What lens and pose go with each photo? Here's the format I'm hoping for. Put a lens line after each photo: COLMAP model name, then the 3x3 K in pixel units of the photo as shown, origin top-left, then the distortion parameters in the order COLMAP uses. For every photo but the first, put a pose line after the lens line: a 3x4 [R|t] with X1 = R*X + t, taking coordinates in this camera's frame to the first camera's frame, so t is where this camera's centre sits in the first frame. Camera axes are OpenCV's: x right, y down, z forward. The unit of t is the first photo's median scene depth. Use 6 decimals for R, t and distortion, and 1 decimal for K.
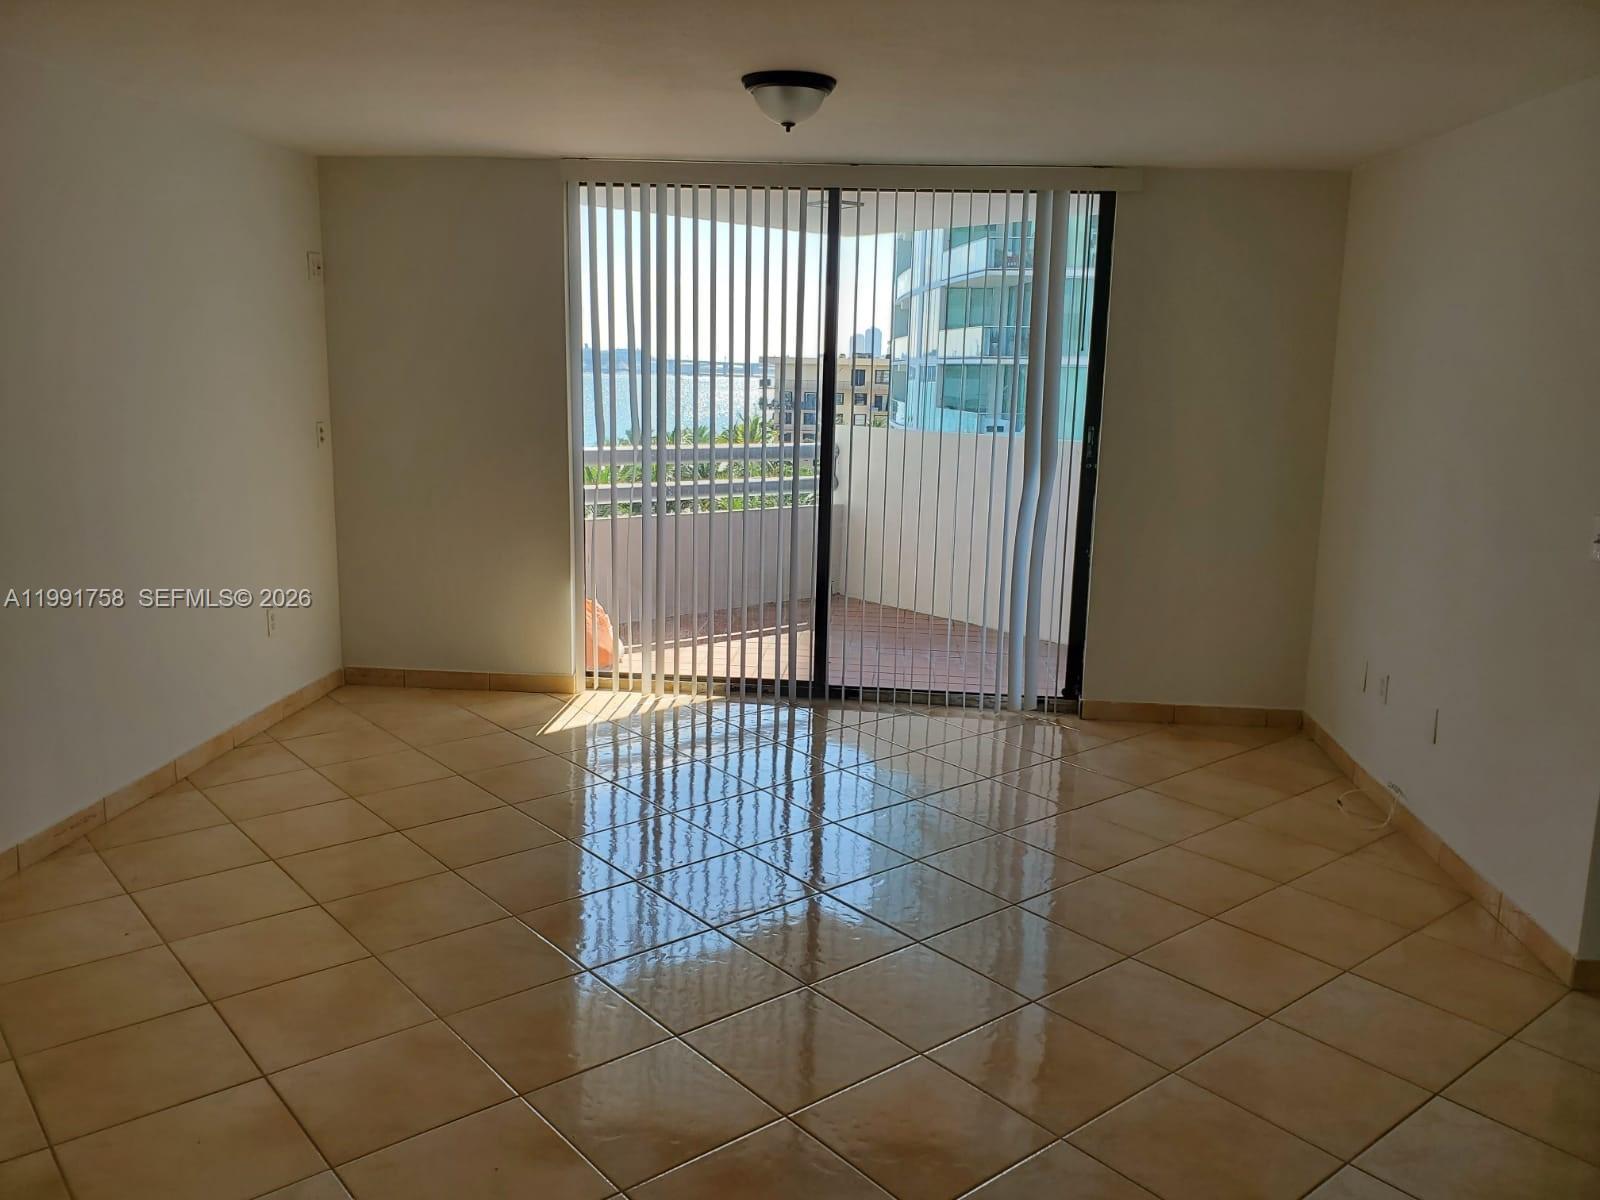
lens RADIAL K [[1227.3, 0, 791.4], [0, 1227.3, 598.6], [0, 0, 1]] dist [0.103081, -0.180002]
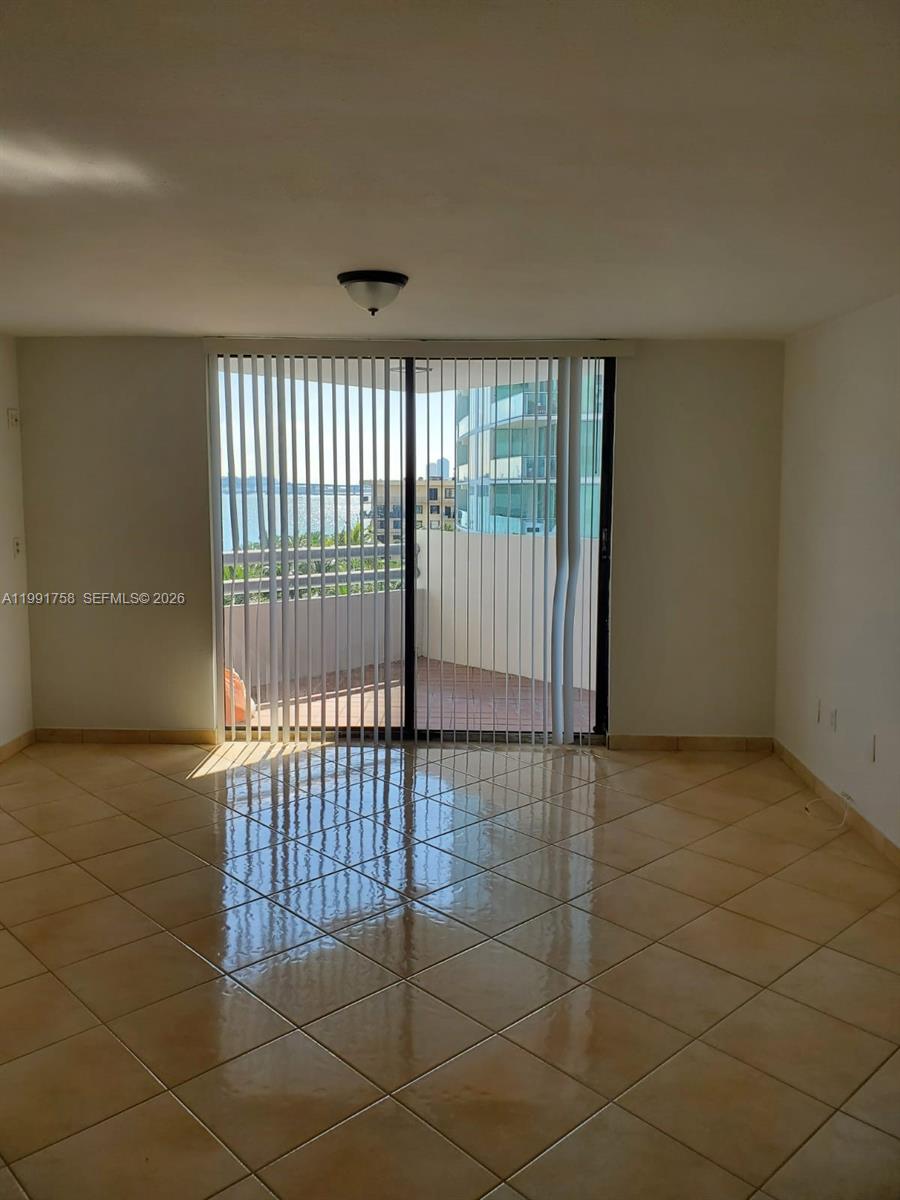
lens RADIAL K [[915.0, 0, 447.0], [0, 915.0, 580.7], [0, 0, 1]] dist [0.007854, 0.005499]
pose [[0.997382, -0.025334, 0.067728, 0.001742], [0.030911, 0.996102, -0.082611, -0.005699], [-0.065371, 0.084488, 0.994278, 0.027937]]
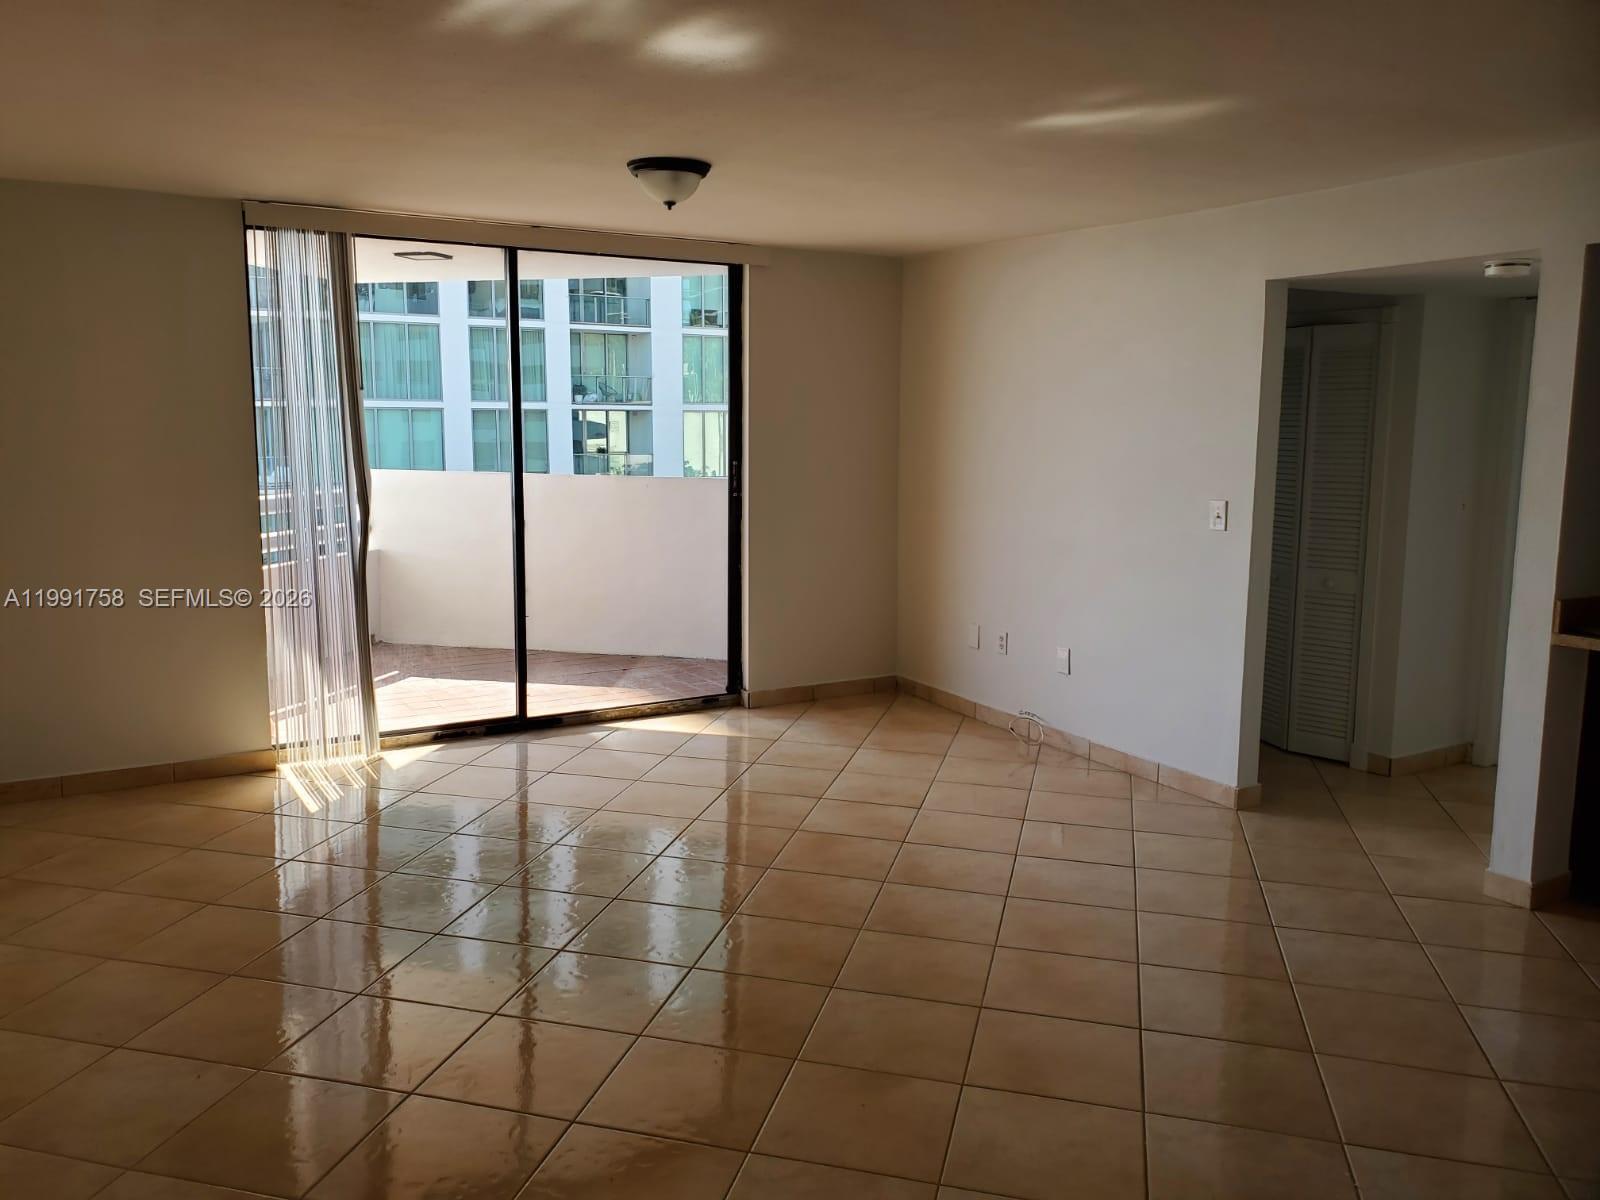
lens RADIAL K [[1220.1, 0, 721.3], [0, 1220.1, 614.5], [0, 0, 1]] dist [0.007854, 0.005499]
pose [[0.832095, -0.112767, 0.543048, -0.400597], [0.119825, 0.992540, 0.022502, -0.019799], [-0.541534, 0.046347, 0.839400, 0.038910]]
